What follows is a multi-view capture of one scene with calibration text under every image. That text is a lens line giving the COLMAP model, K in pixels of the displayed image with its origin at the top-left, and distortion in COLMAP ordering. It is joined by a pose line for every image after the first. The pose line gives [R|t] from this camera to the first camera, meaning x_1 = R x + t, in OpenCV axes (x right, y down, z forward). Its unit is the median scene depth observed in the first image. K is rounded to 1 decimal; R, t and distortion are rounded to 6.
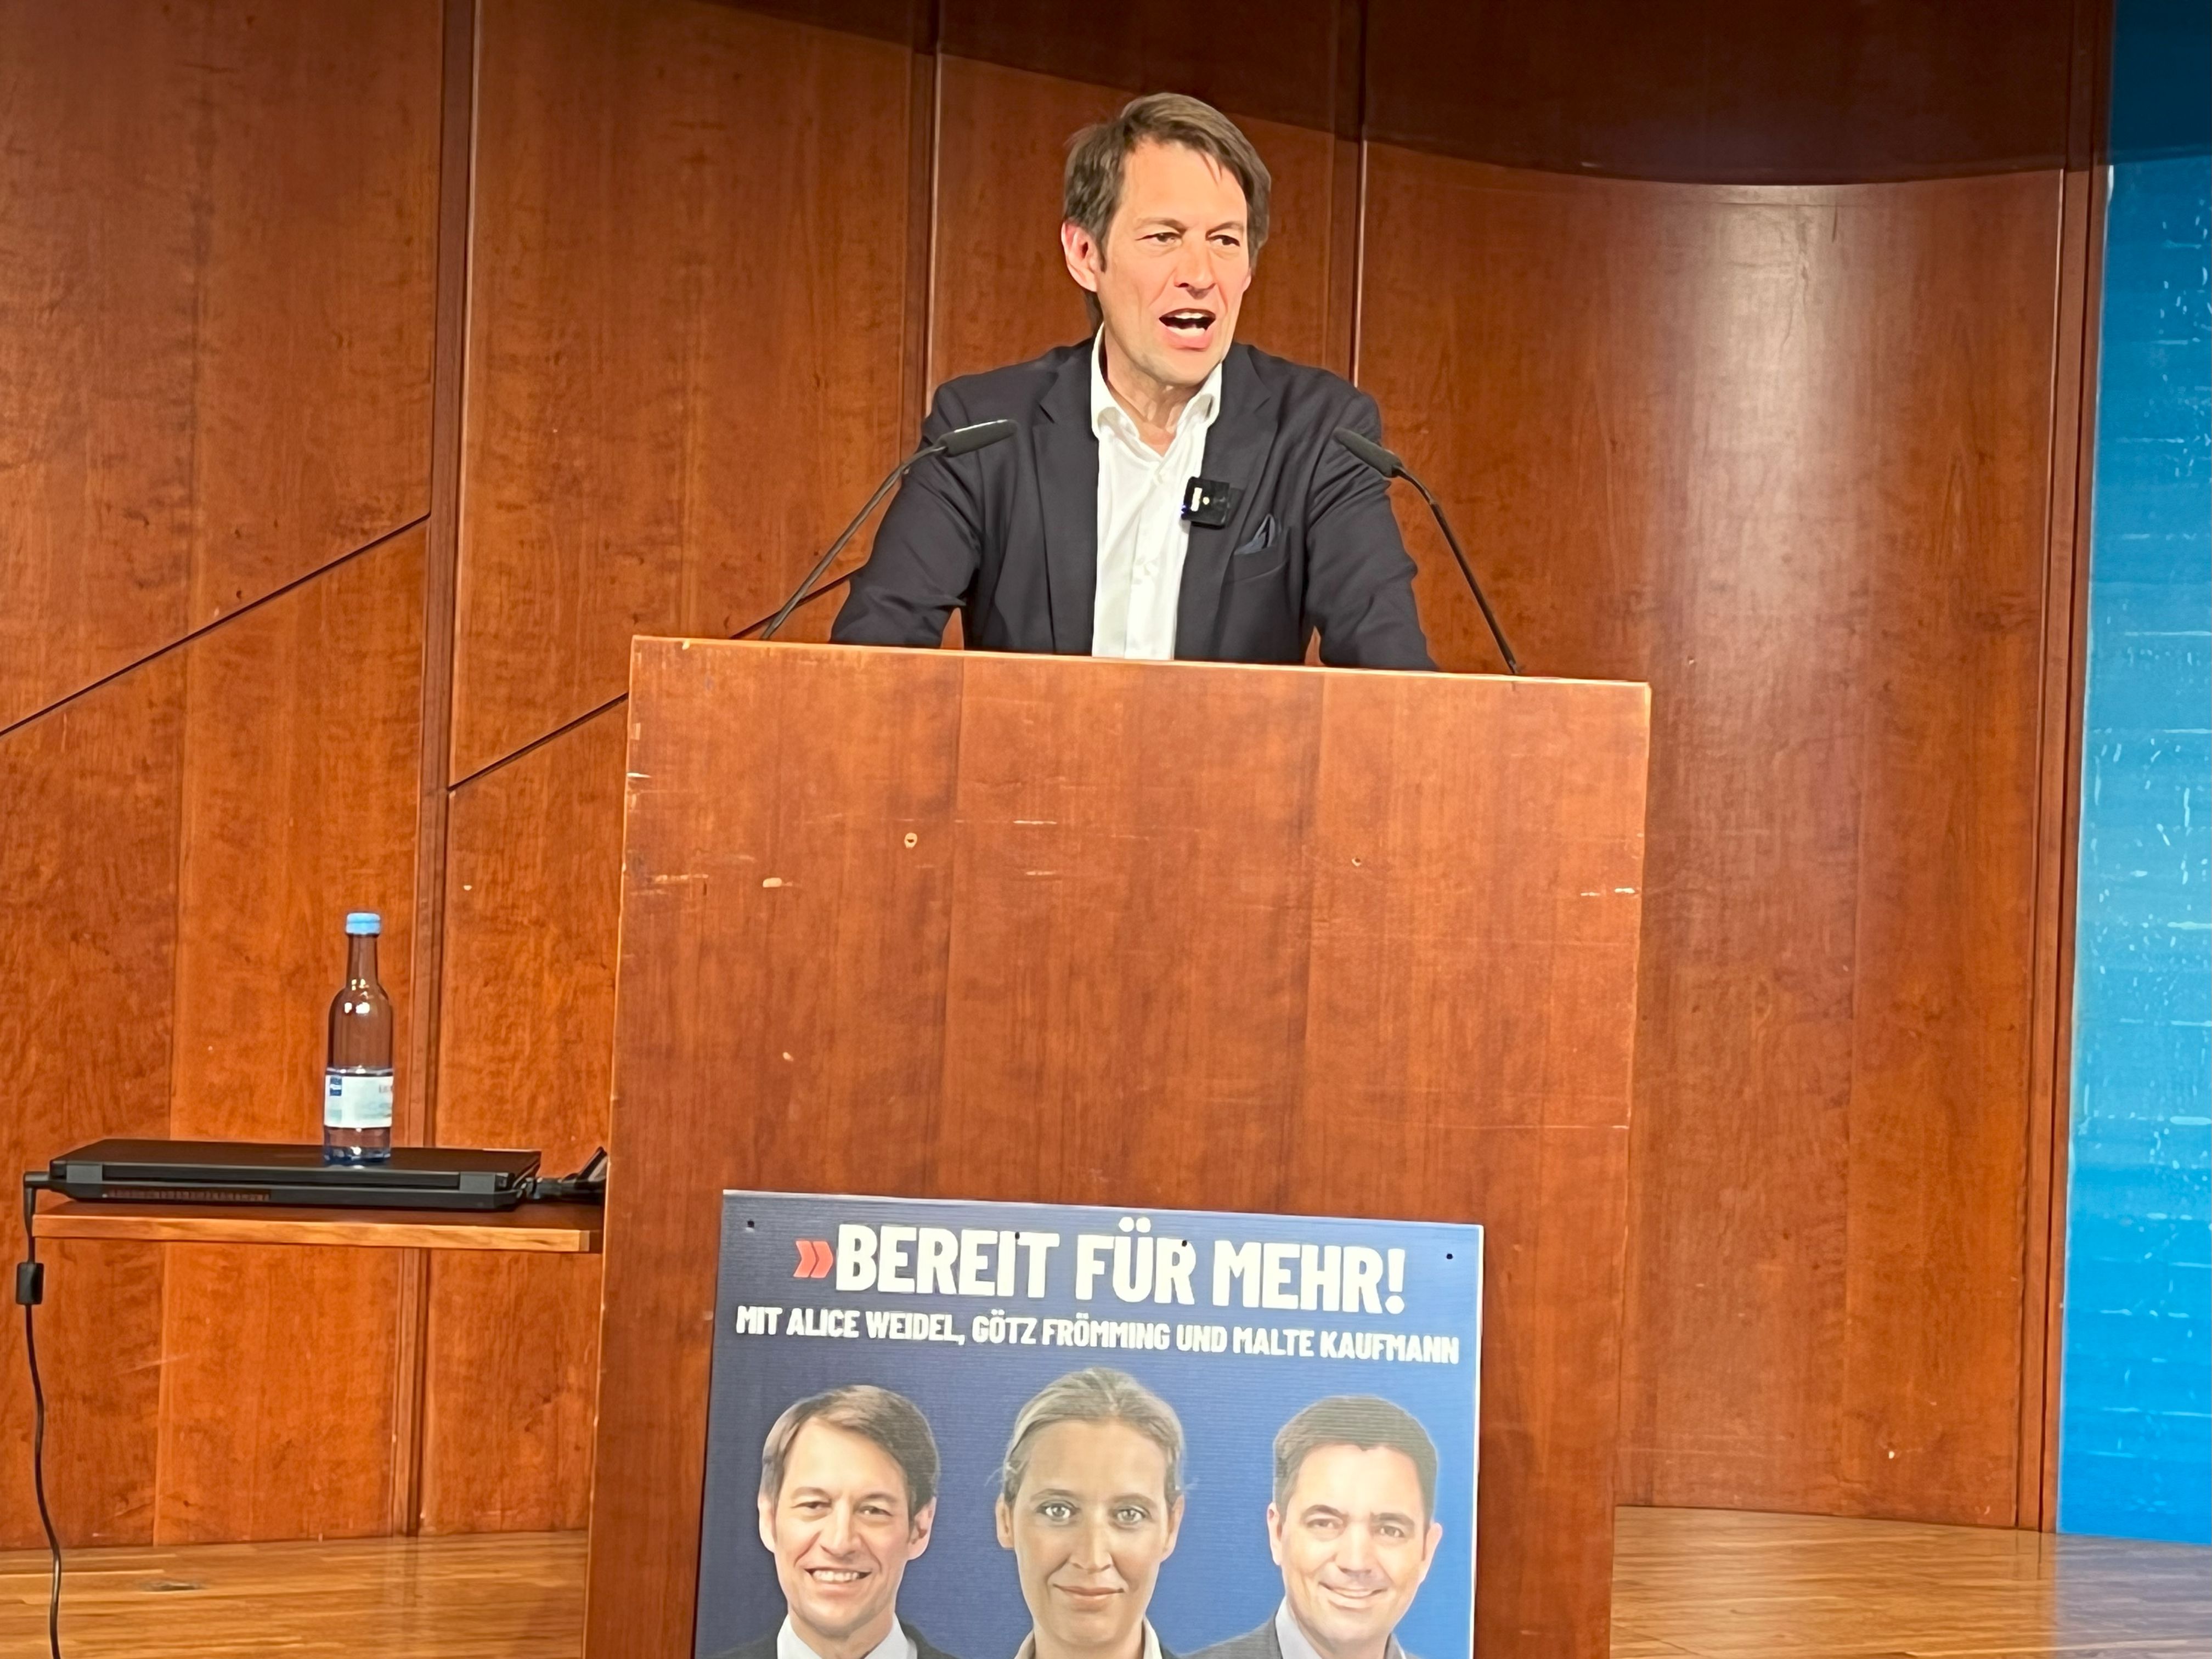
lens RADIAL K [[4505.5, 0, 1106.0], [0, 4505.5, 829.5], [0, 0, 1]] dist [0.260079, -1.250269]
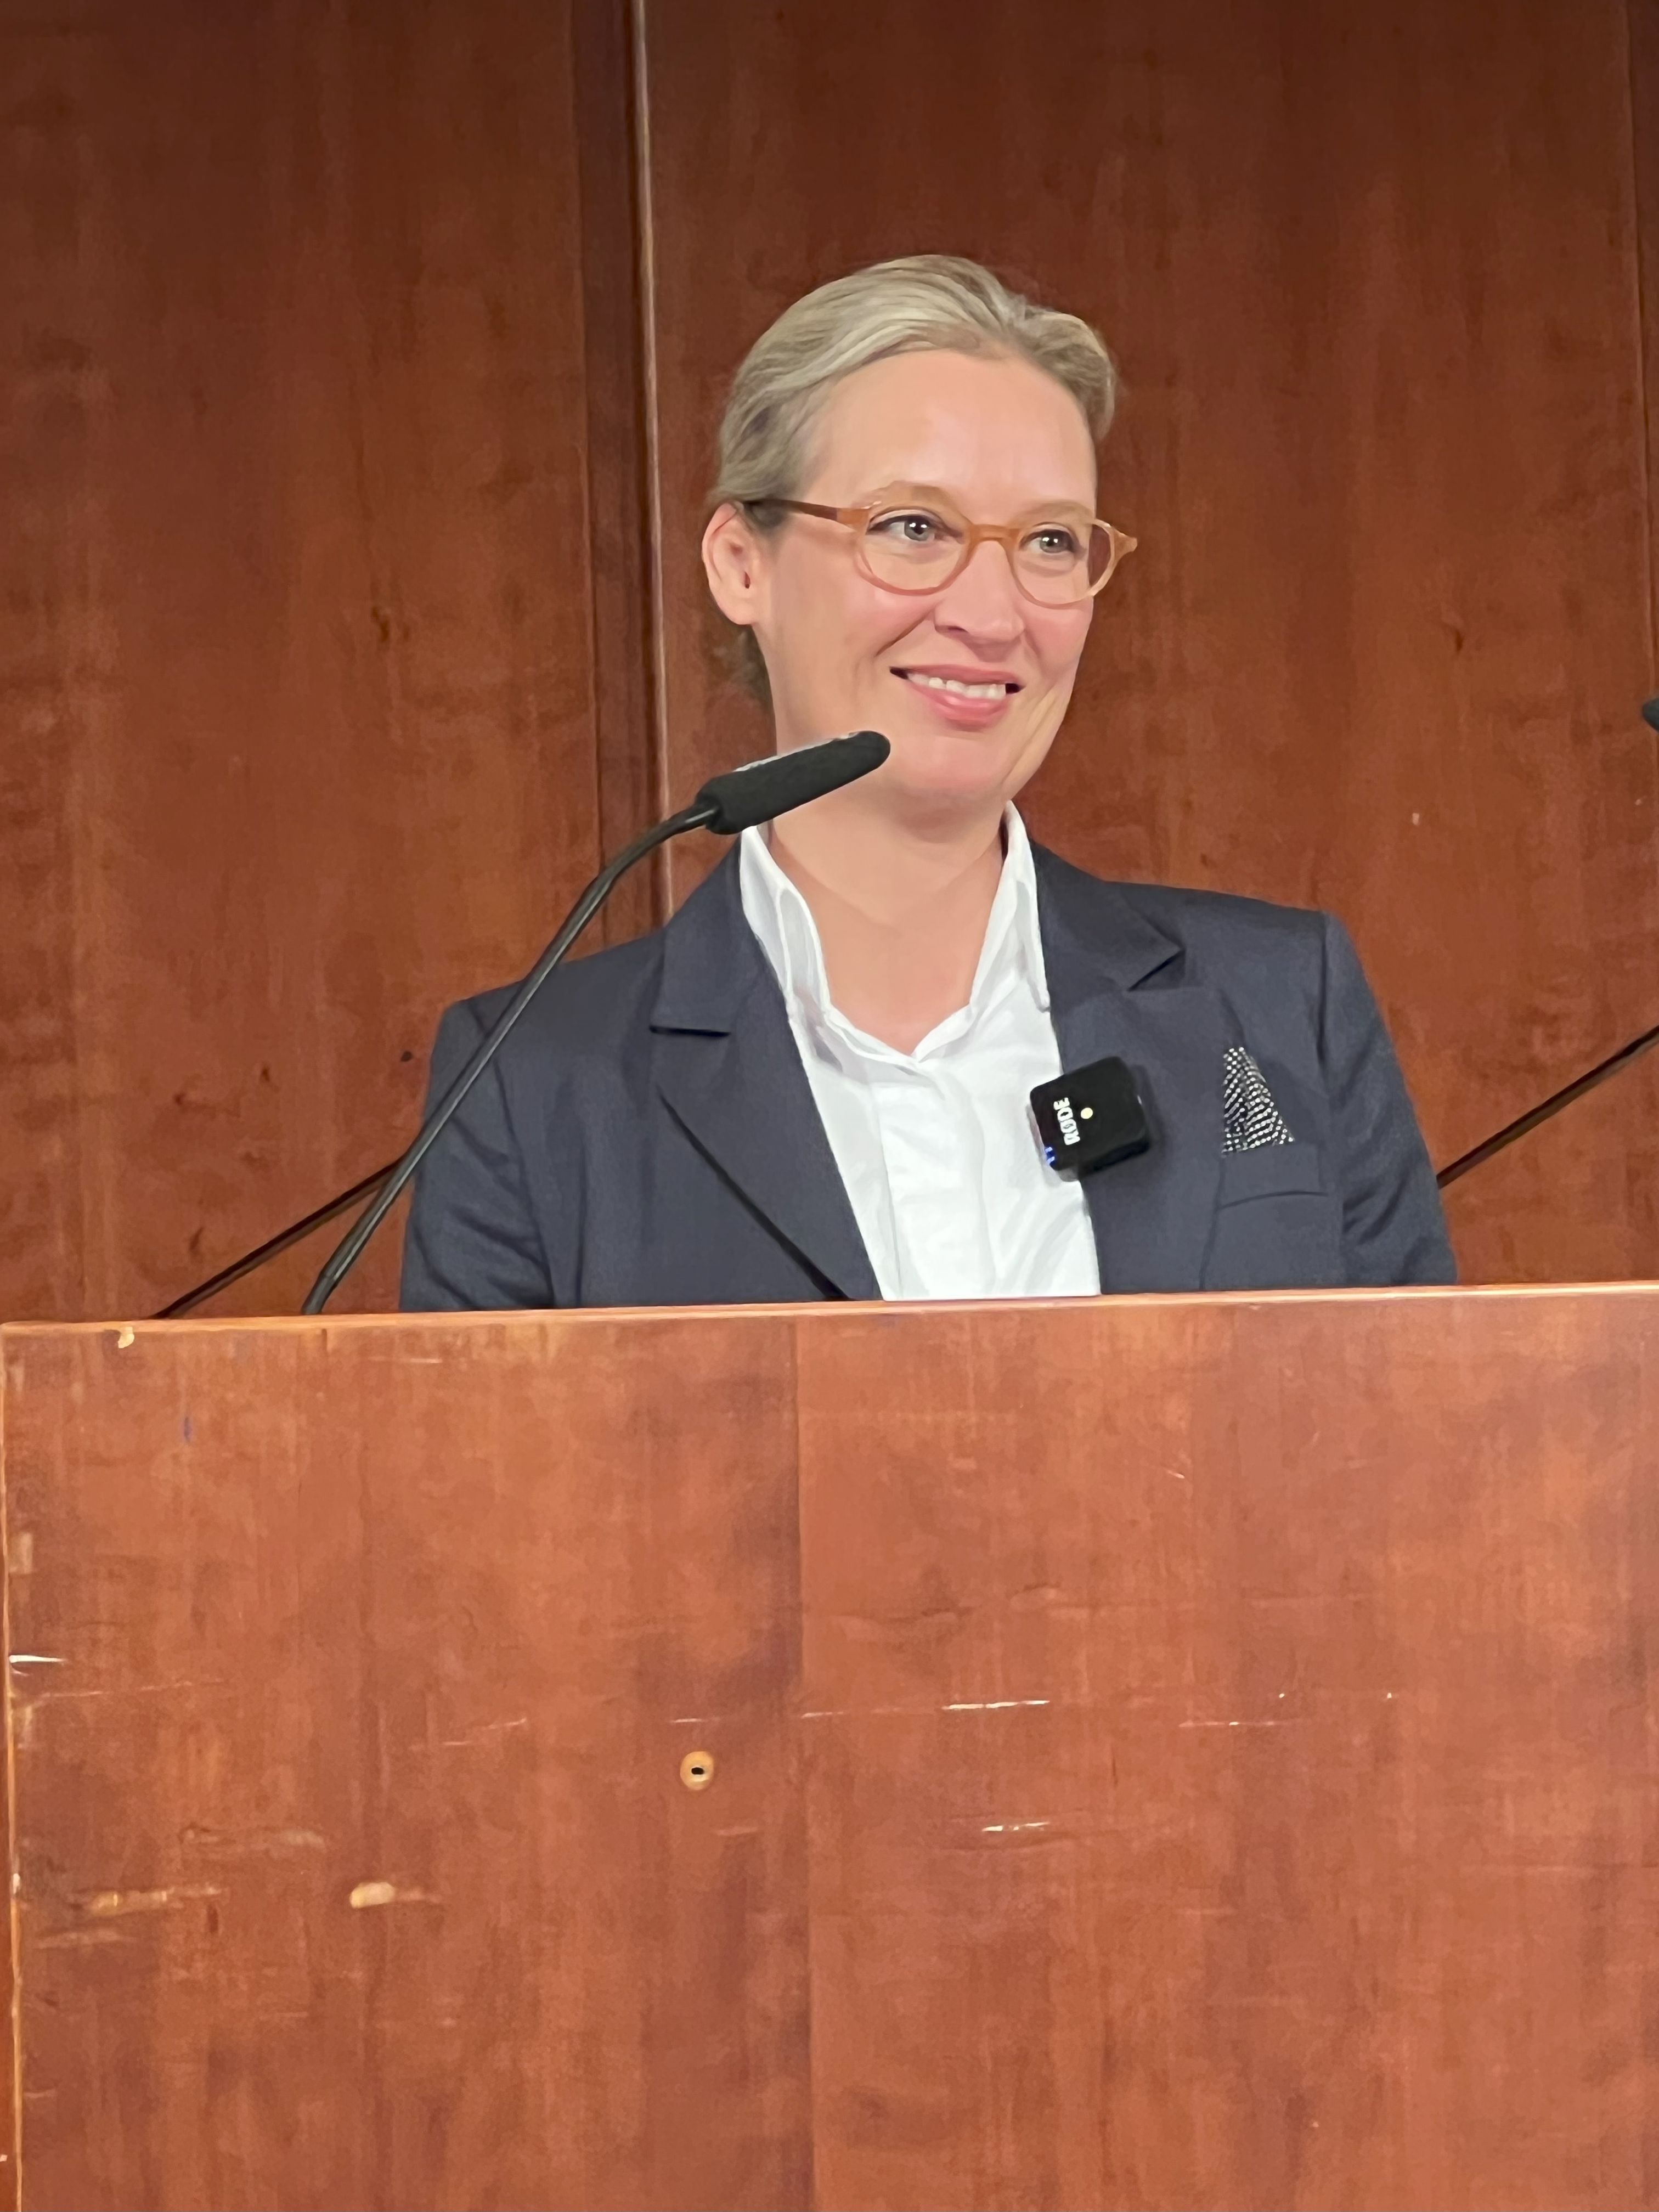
lens RADIAL K [[11762.0, 0, 829.5], [0, 11762.0, 1106.0], [0, 0, 1]] dist [-0.377542, -6.341078]
pose [[0.996981, -0.072546, -0.027667, 0.001398], [0.071069, 0.996163, -0.051075, -0.001135], [0.031266, 0.048954, 0.998312, -0.036797]]
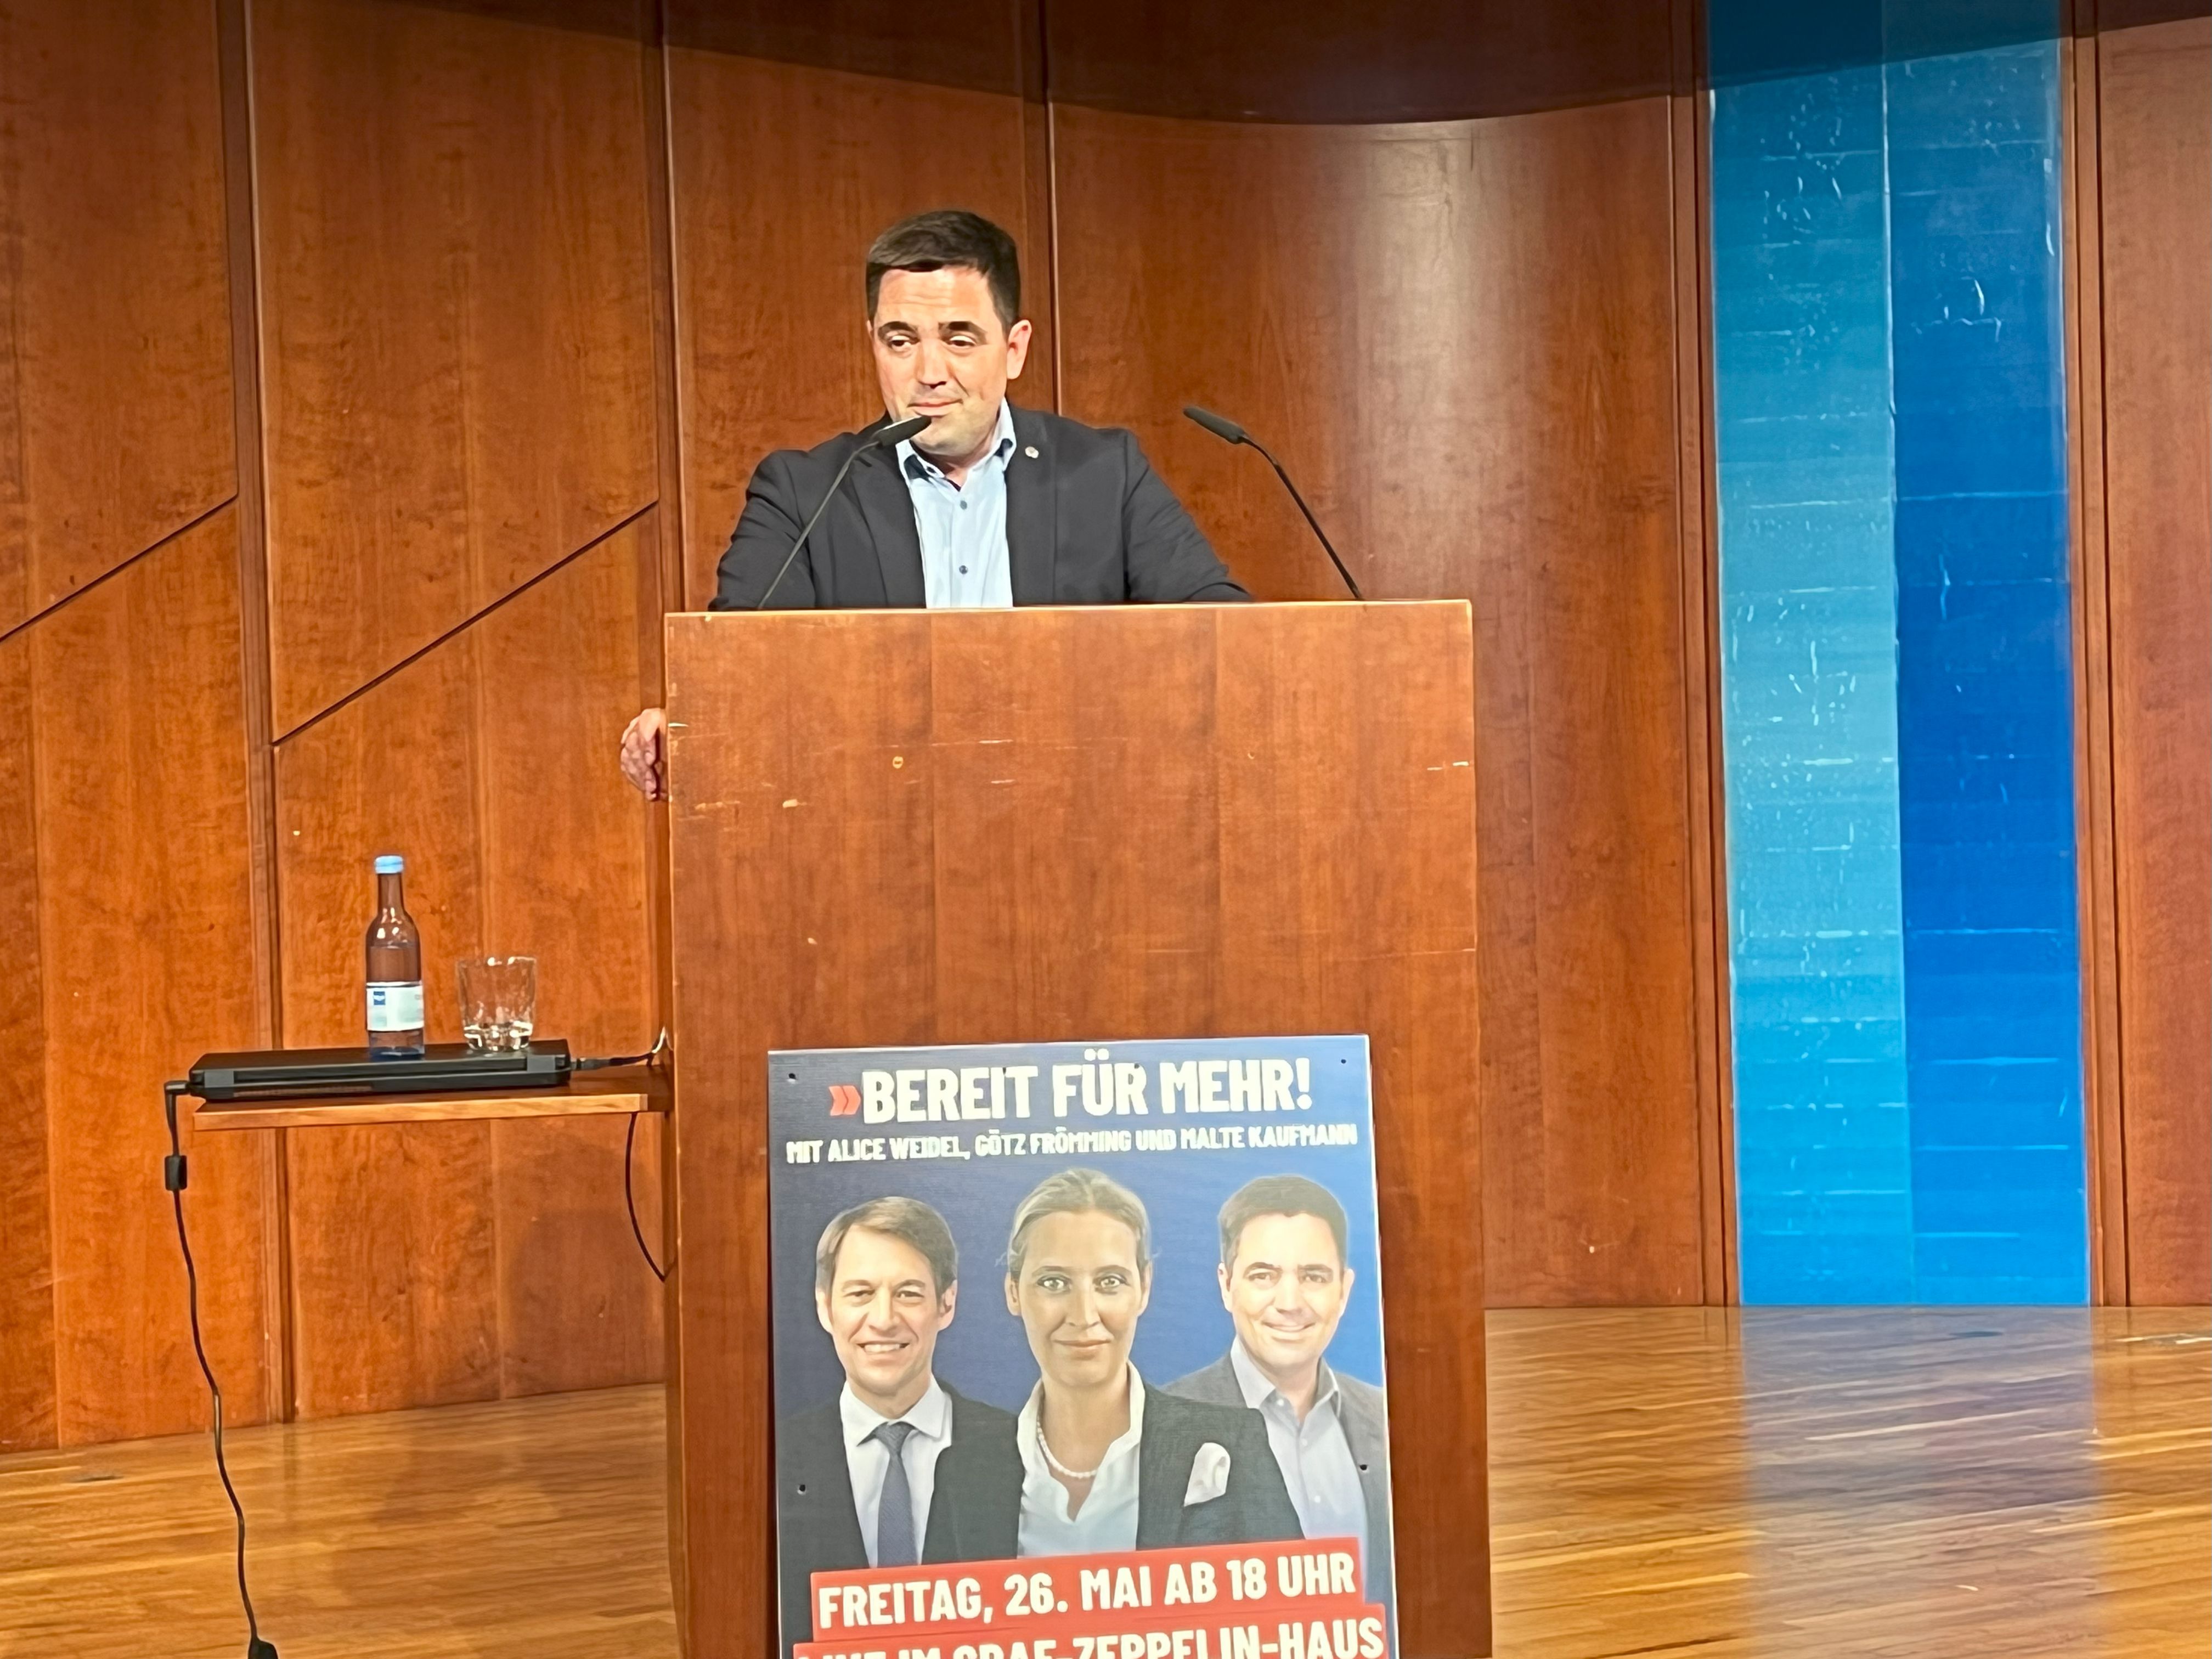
lens RADIAL K [[4566.2, 0, 1106.0], [0, 4566.2, 829.5], [0, 0, 1]] dist [0.187687, -0.375157]
pose [[0.993326, -0.068528, 0.092779, -0.050731], [0.066400, 0.997459, 0.025836, -0.003842], [-0.094313, -0.019503, 0.995352, -0.129836]]
